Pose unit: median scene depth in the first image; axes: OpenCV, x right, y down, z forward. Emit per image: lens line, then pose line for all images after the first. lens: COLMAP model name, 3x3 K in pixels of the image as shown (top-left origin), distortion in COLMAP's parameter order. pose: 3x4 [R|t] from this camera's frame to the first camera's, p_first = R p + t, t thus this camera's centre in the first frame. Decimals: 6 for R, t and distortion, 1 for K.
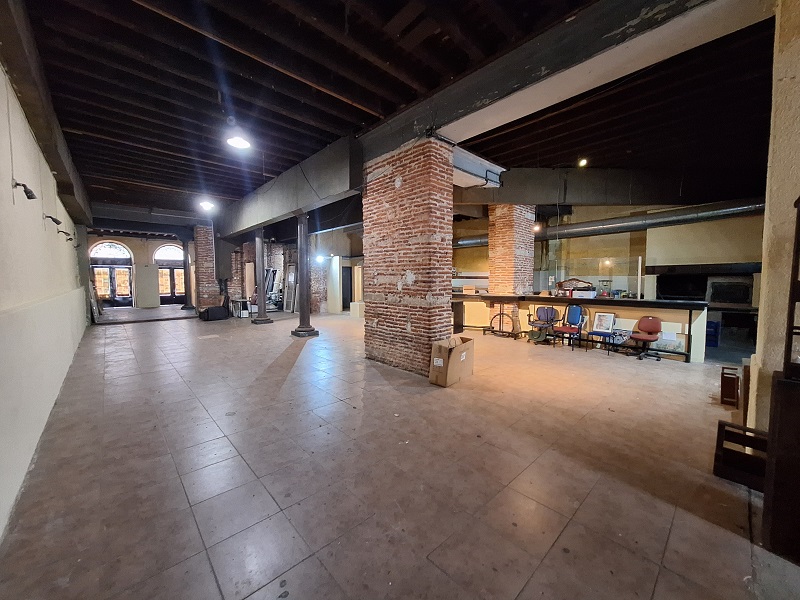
lens RADIAL K [[317.1, 0, 391.9], [0, 317.1, 297.9], [0, 0, 1]] dist [-0.002979, -0.000475]
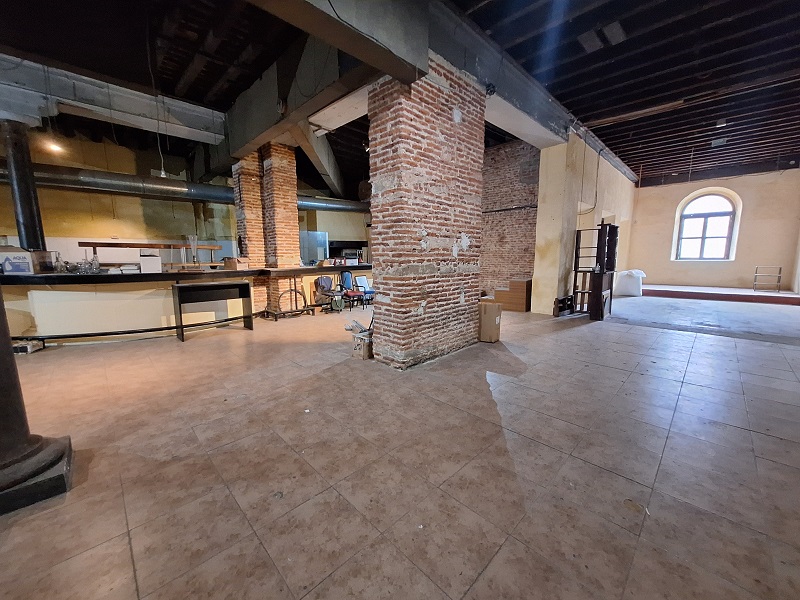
lens RADIAL K [[317.1, 0, 397.0], [0, 317.1, 300.7], [0, 0, 1]] dist [-0.002979, -0.000475]
pose [[-0.043364, -0.142059, 0.988908, -0.740070], [0.064559, 0.987372, 0.144669, -0.037472], [-0.996971, 0.070117, -0.033645, 1.111233]]
